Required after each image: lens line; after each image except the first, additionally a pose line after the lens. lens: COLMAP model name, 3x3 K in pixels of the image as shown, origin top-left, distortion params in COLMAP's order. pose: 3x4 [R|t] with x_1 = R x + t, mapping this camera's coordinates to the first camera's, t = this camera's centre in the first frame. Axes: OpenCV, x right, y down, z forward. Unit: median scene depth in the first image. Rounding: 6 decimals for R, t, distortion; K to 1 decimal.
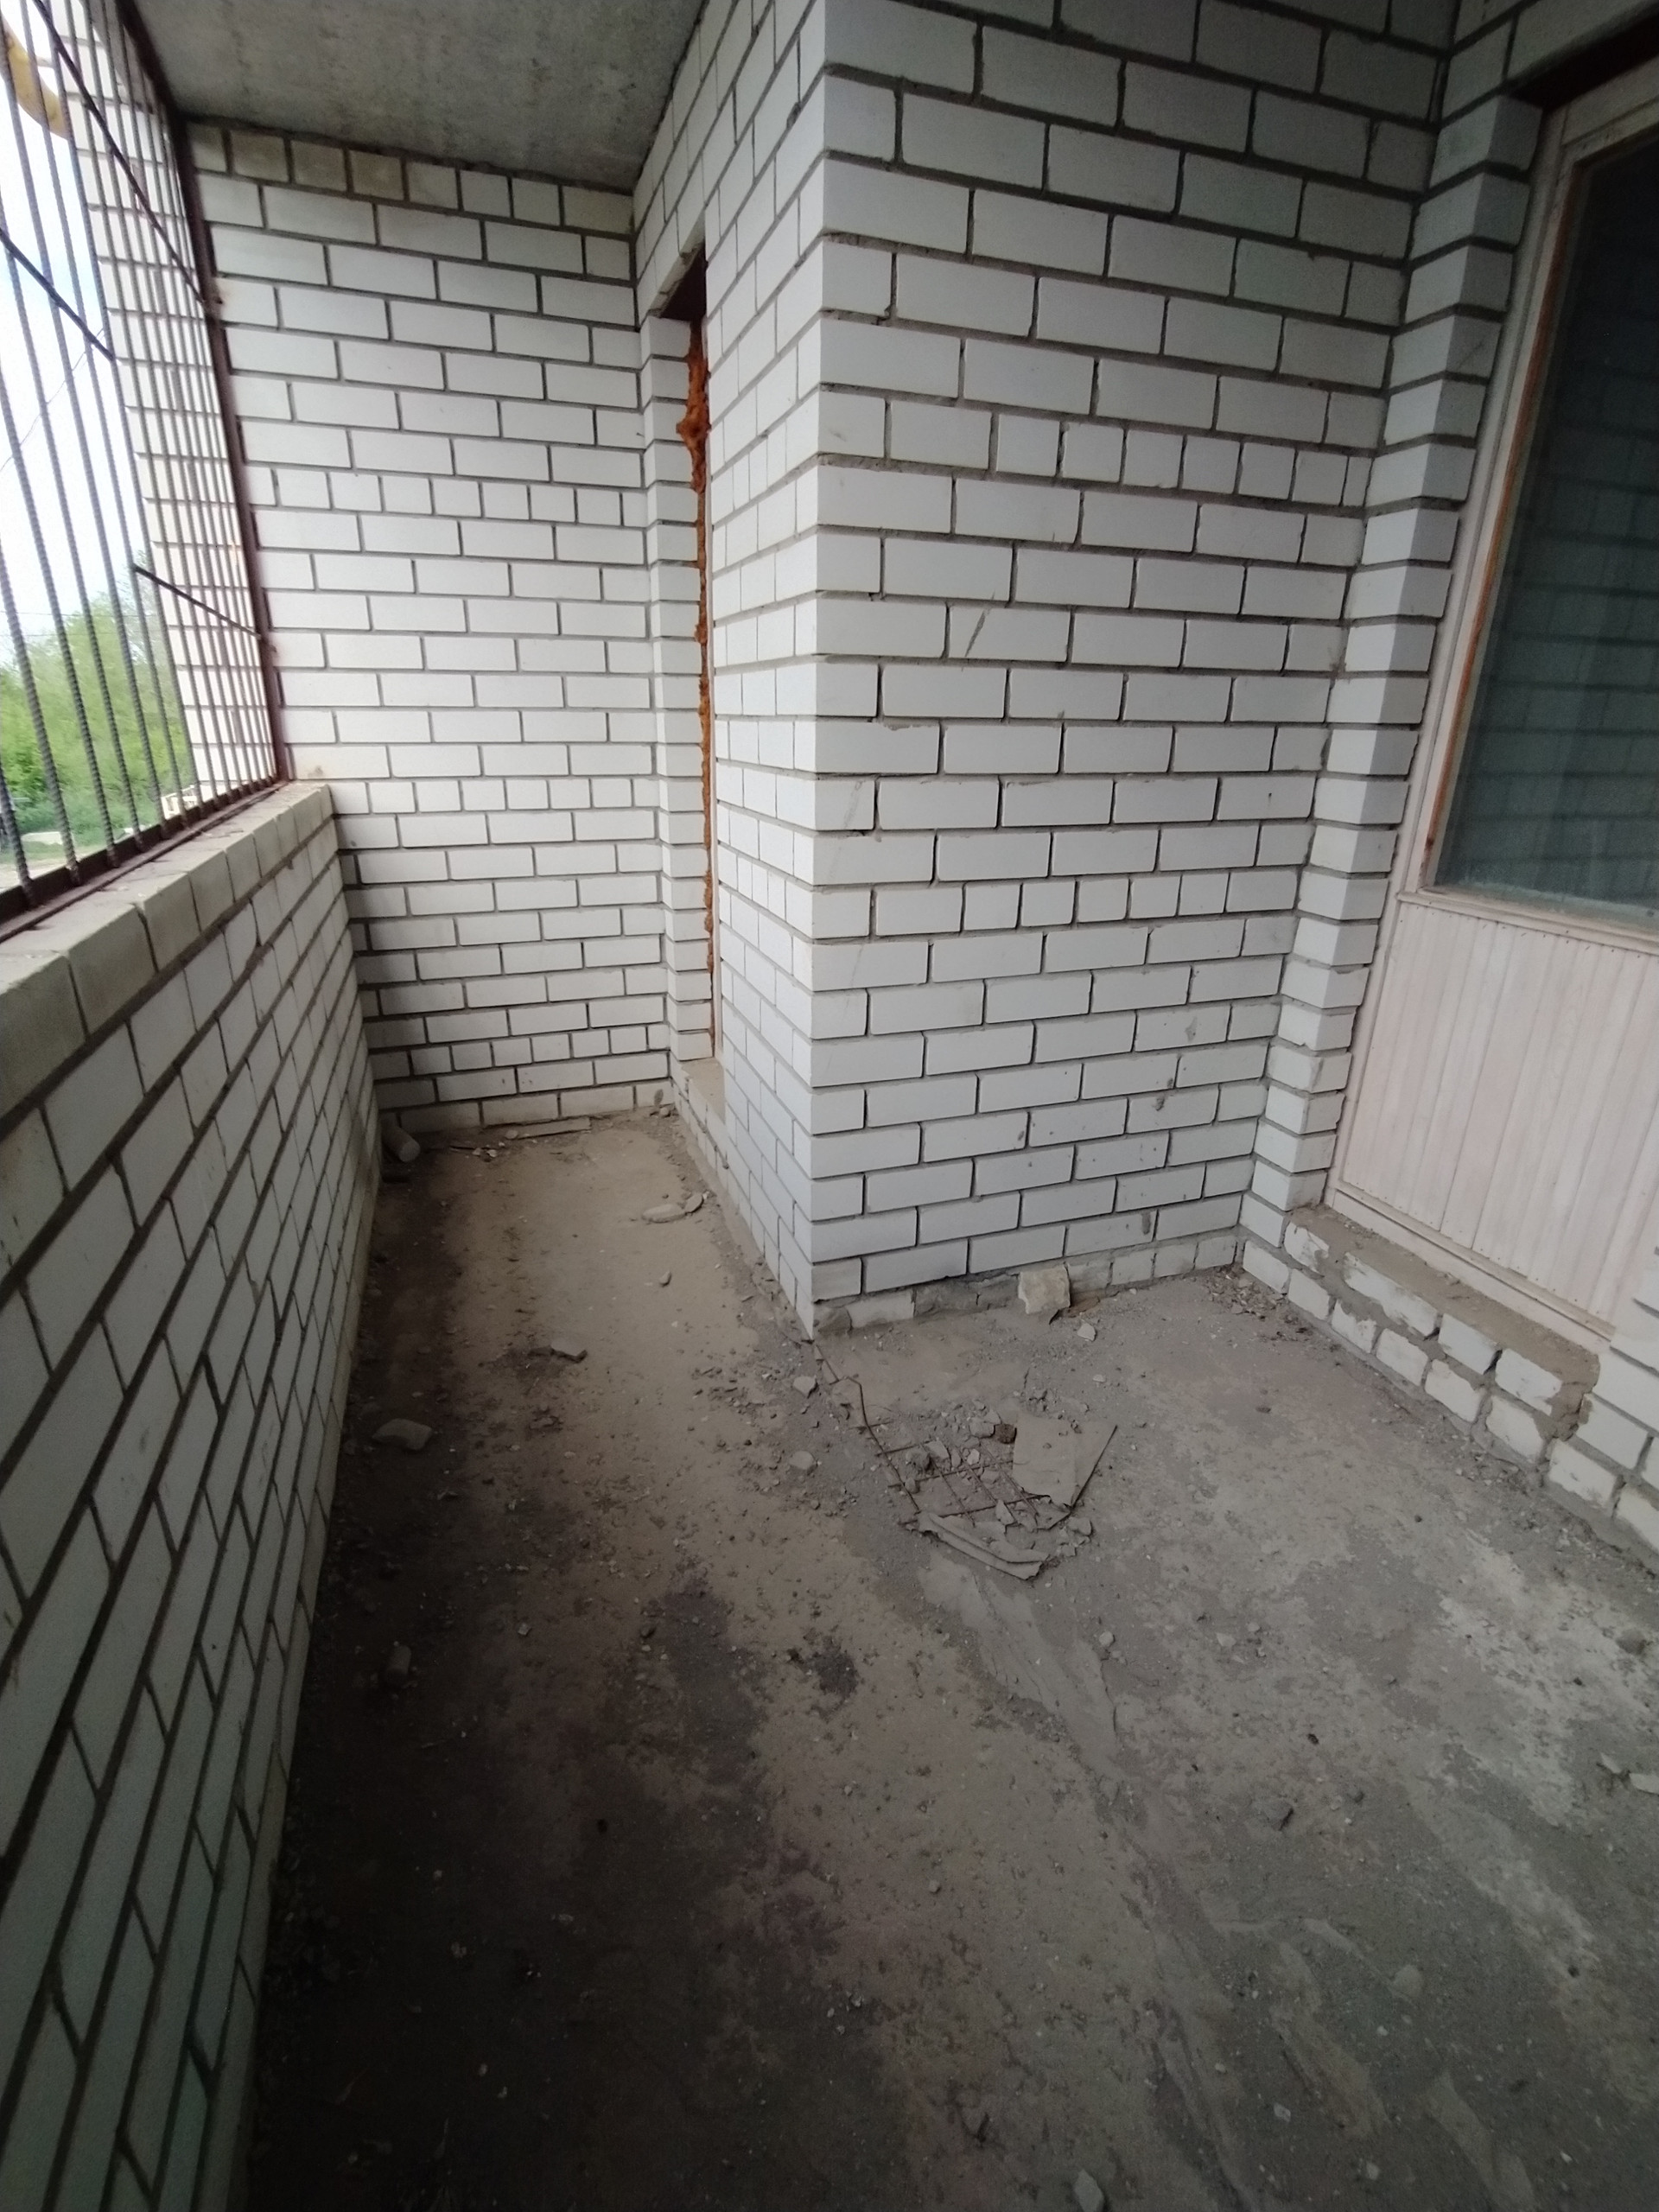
lens RADIAL K [[1021.1, 0, 831.4], [0, 1021.1, 1103.8], [0, 0, 1]] dist [-0.020594, 0.008722]
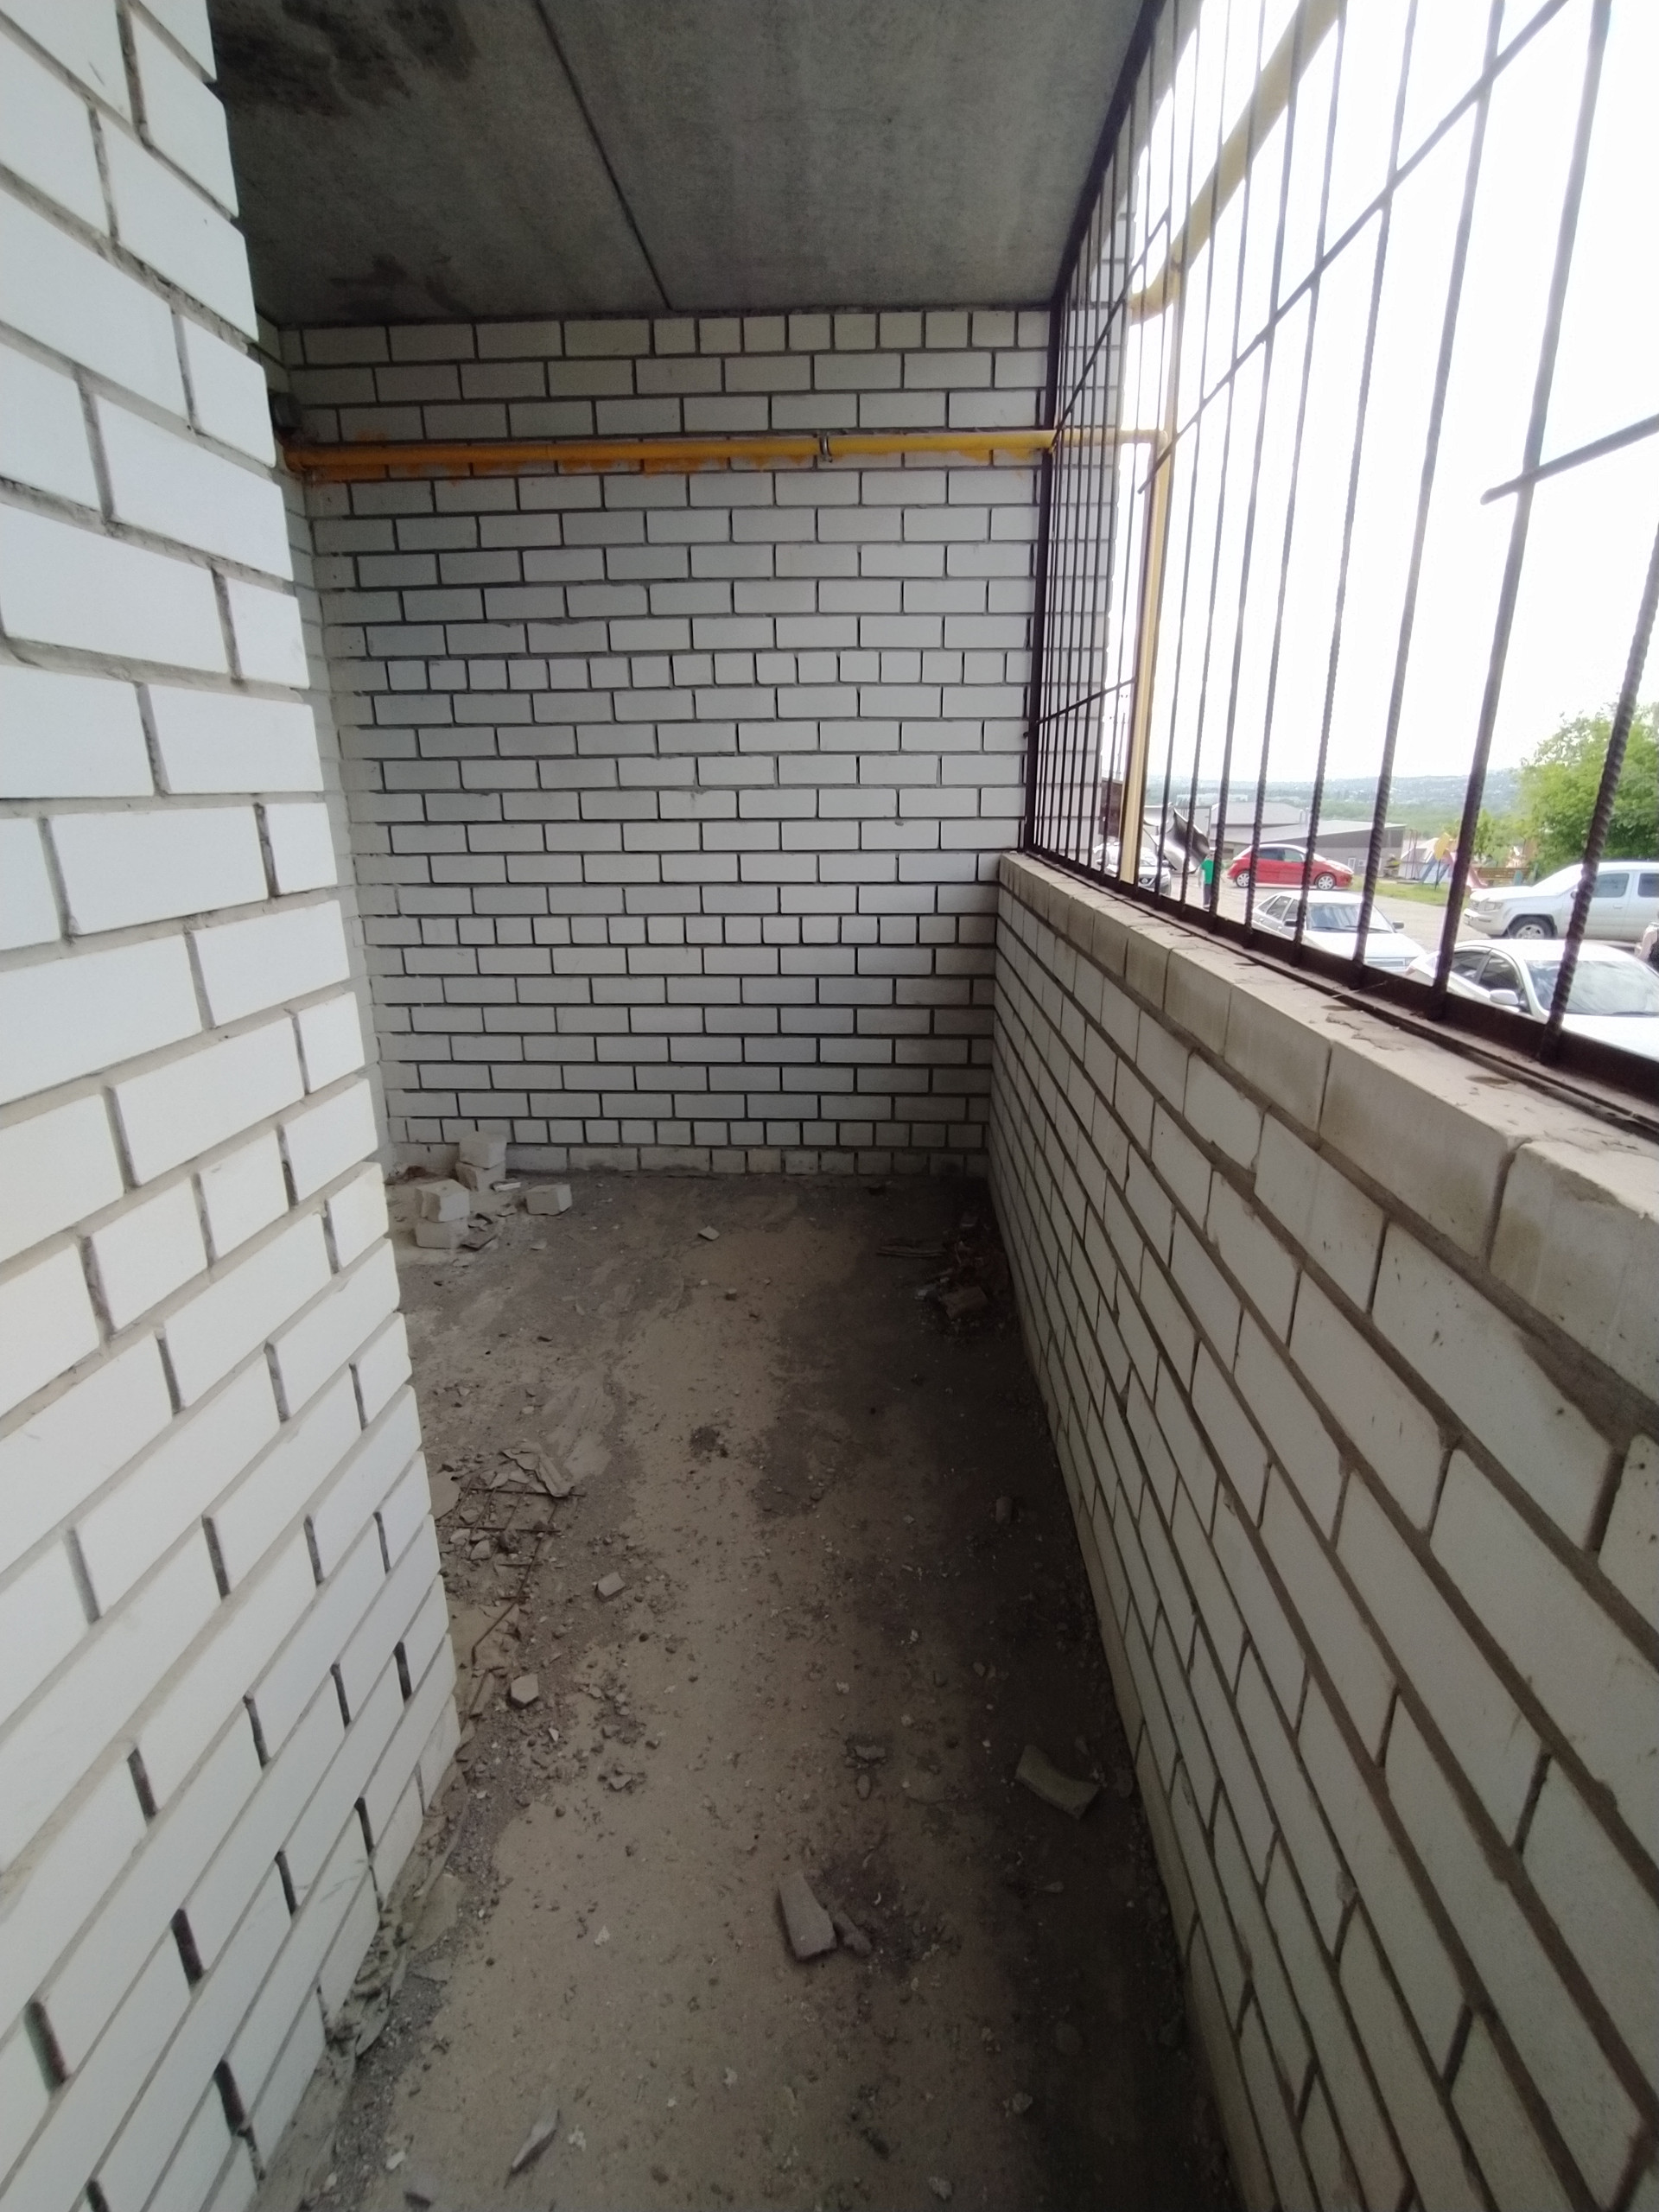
lens RADIAL K [[1021.1, 0, 830.1], [0, 1021.1, 1110.3], [0, 0, 1]] dist [-0.020594, 0.008722]
pose [[-0.925594, -0.120179, 0.358933, -0.598638], [0.130432, 0.788916, 0.600499, -0.627539], [-0.355335, 0.602634, -0.714541, 1.619661]]
